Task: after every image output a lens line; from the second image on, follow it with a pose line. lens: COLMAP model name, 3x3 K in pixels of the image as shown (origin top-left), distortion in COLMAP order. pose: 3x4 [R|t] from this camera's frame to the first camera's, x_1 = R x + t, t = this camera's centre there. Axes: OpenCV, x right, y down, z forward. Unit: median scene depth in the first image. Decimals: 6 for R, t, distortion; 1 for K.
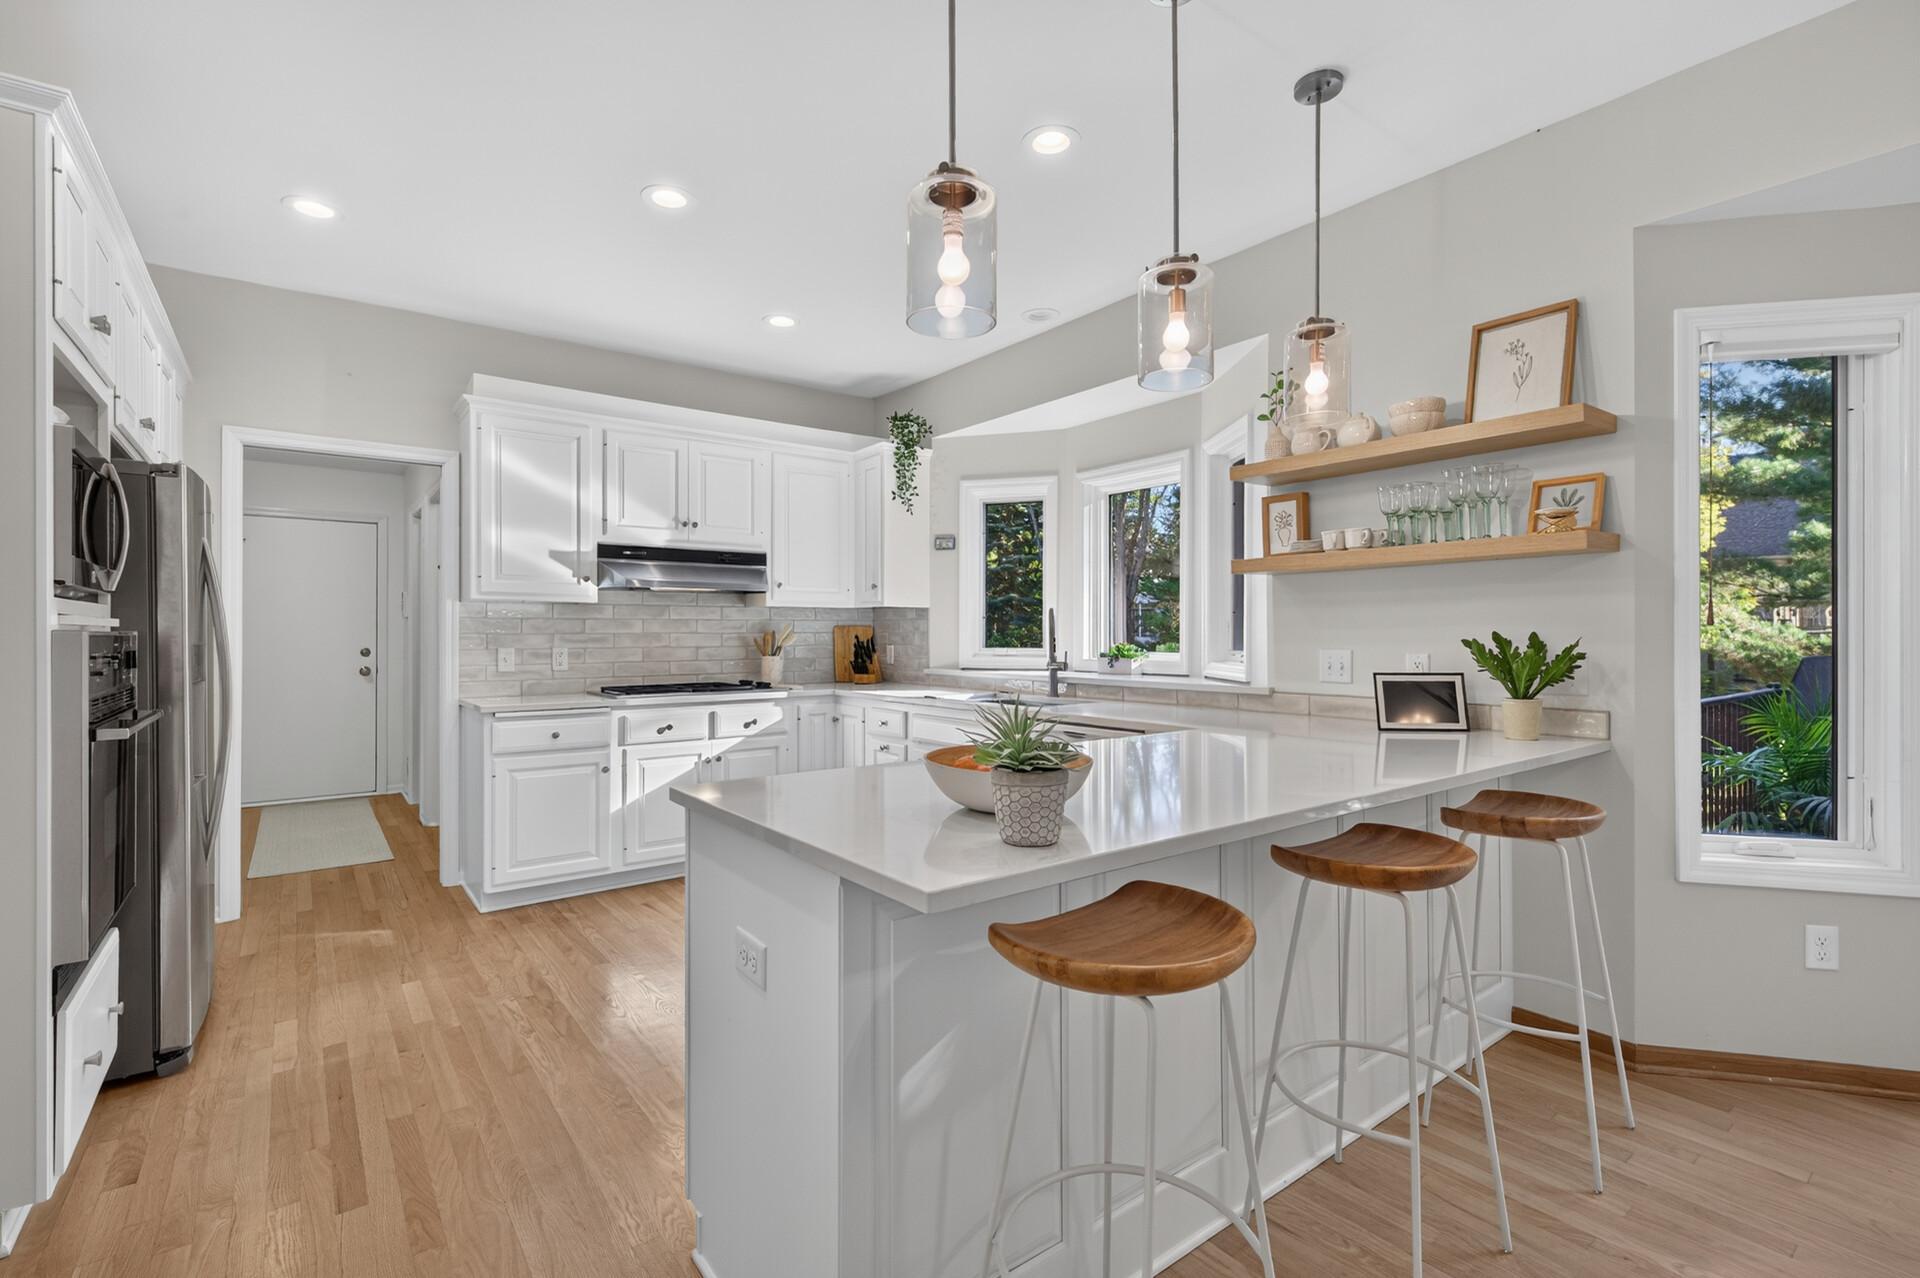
lens RADIAL K [[880.7, 0, 961.1], [0, 880.7, 633.4], [0, 0, 1]] dist [0.000125, -0.000011]
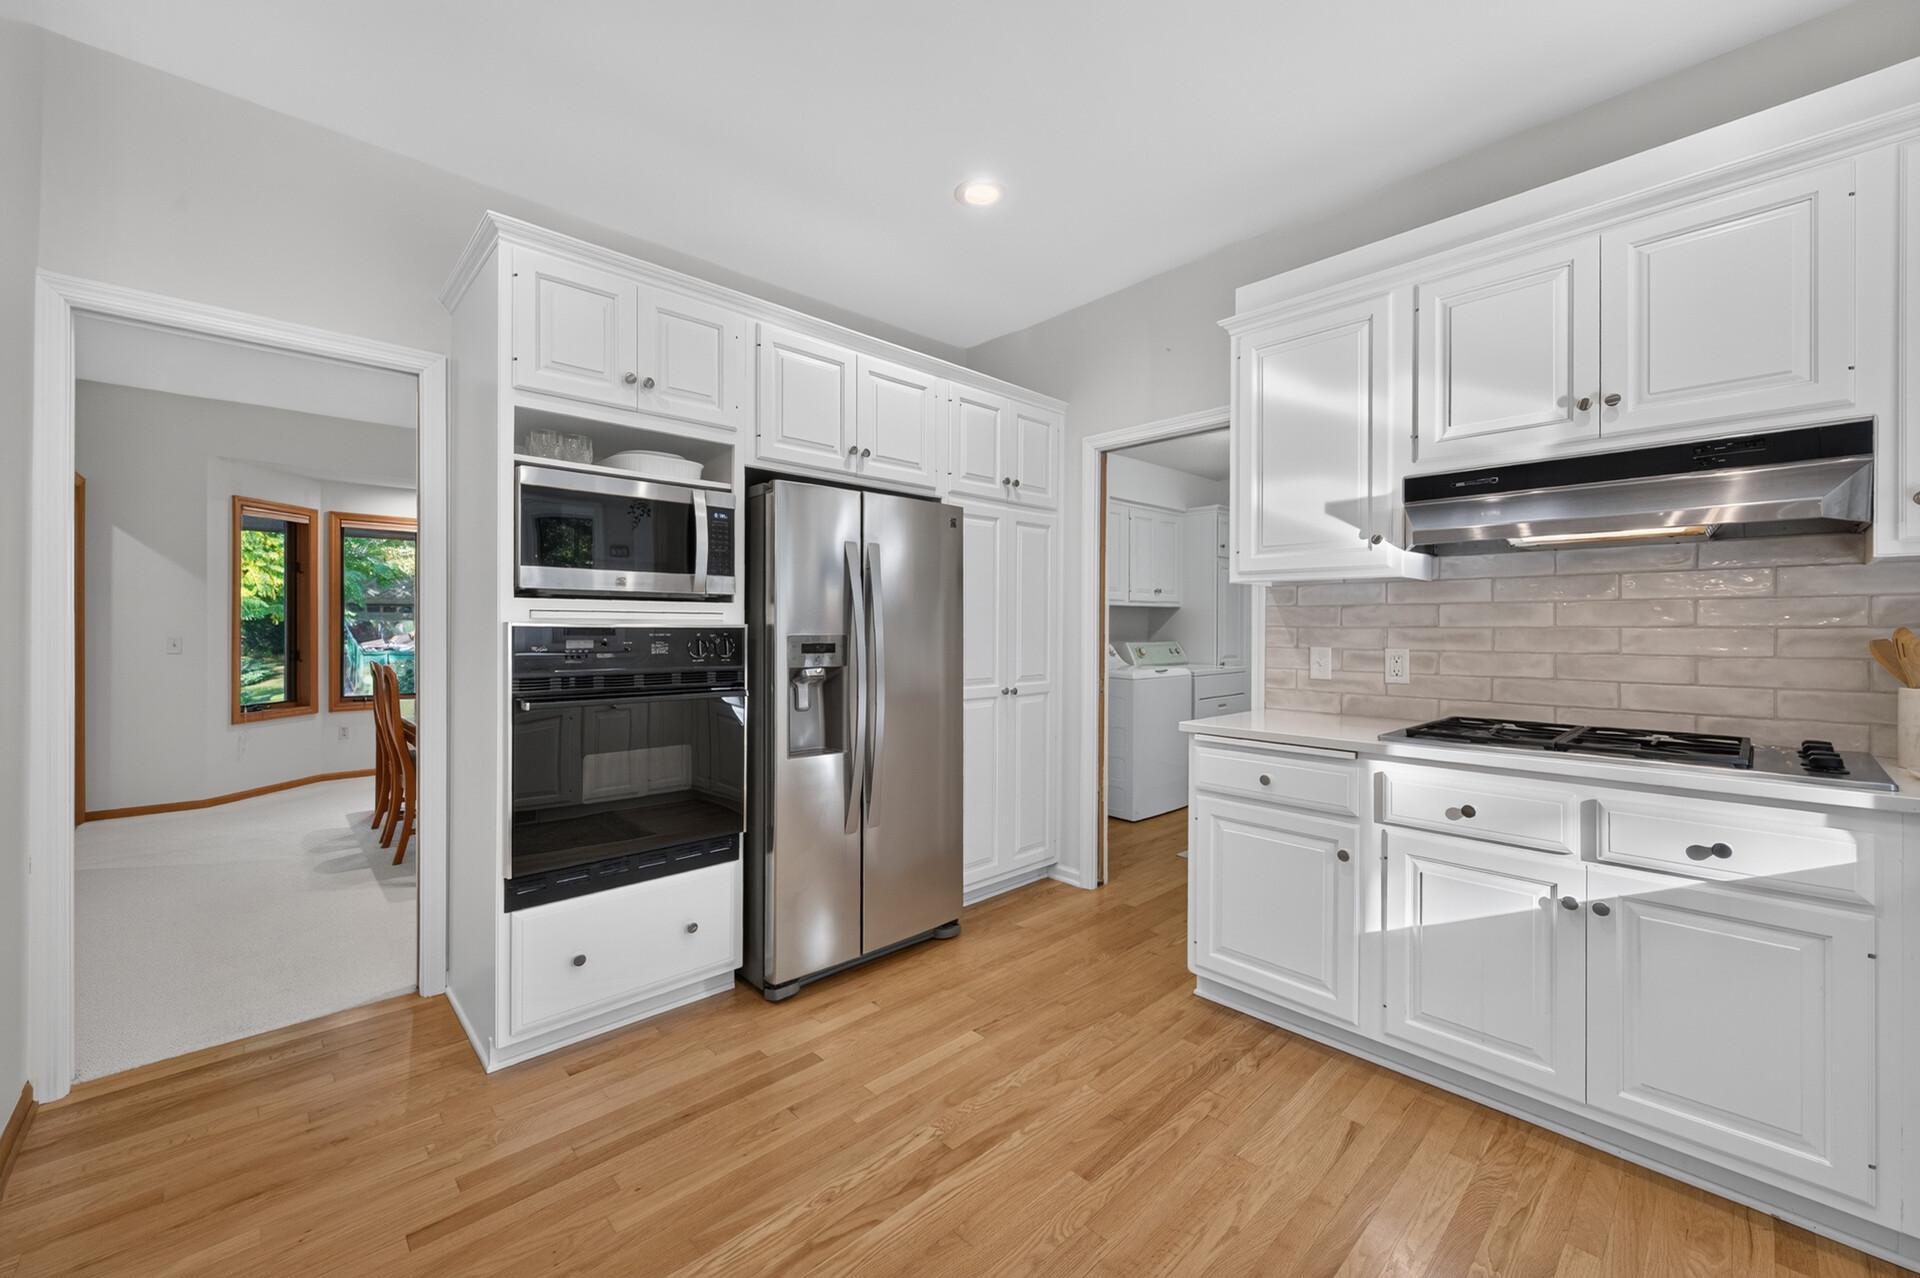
lens RADIAL K [[750.0, 0, 960.3], [0, 750.0, 625.1], [0, 0, 1]] dist [0.001256, -0.000030]
pose [[0.109266, 0.001701, -0.994011, 0.069985], [-0.003959, 0.999991, 0.001276, -0.000773], [0.994005, 0.003796, 0.109272, 0.663975]]
